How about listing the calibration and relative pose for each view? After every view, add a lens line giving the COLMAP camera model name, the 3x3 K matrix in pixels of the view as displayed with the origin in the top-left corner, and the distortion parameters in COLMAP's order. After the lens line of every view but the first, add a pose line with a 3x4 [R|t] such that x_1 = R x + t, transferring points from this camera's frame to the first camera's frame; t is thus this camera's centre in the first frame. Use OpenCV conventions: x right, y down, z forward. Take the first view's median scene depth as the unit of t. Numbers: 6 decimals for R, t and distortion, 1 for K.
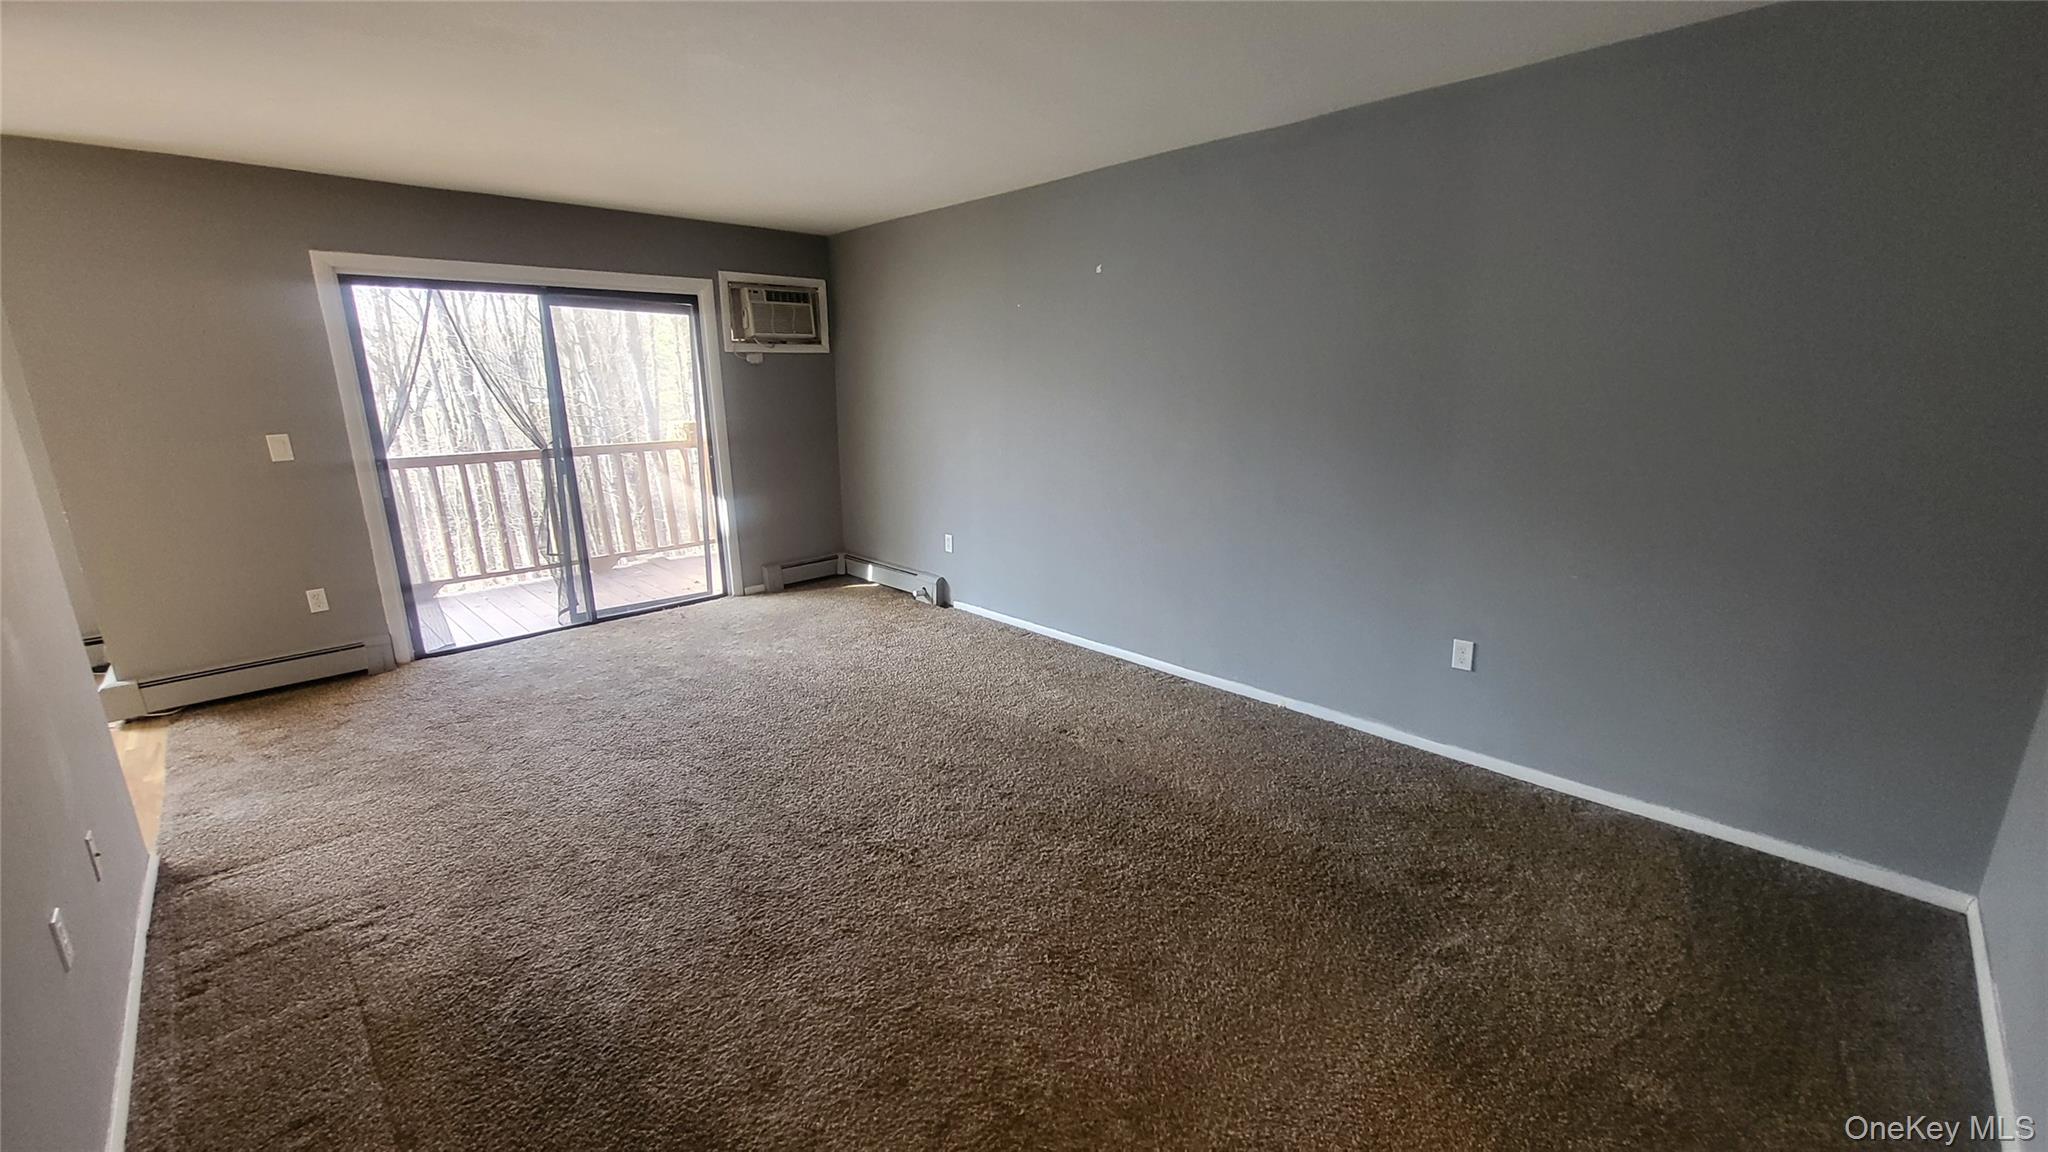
lens RADIAL K [[800.4, 0, 1014.4], [0, 800.4, 577.1], [0, 0, 1]] dist [0.002782, -0.000500]
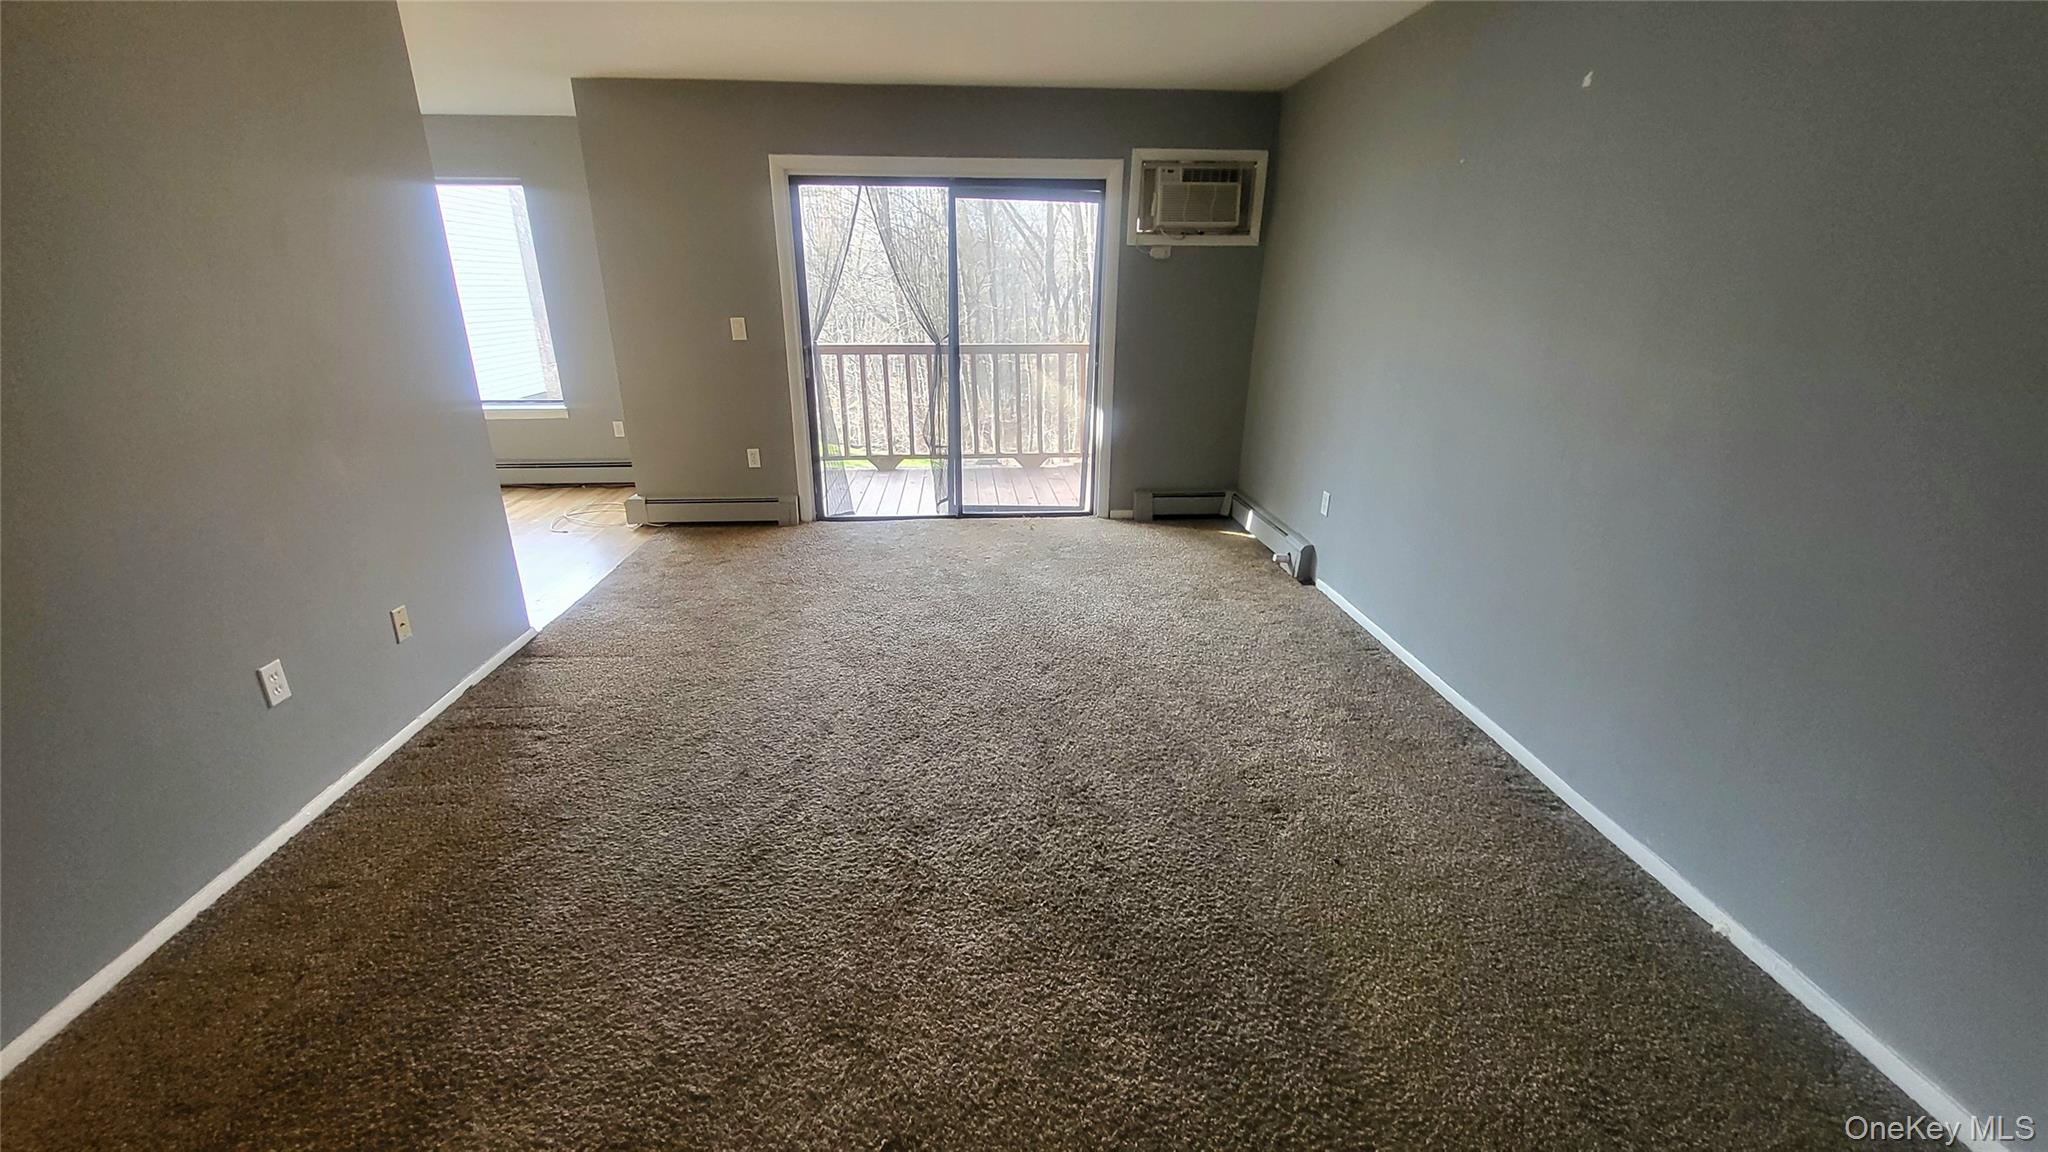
lens RADIAL K [[800.4, 0, 1024.0], [0, 800.4, 579.8], [0, 0, 1]] dist [0.002782, -0.000500]
pose [[0.765179, 0.237369, -0.598463, 0.190135], [-0.169889, 0.971049, 0.167932, -0.055949], [0.620999, -0.026826, 0.783352, 0.247636]]
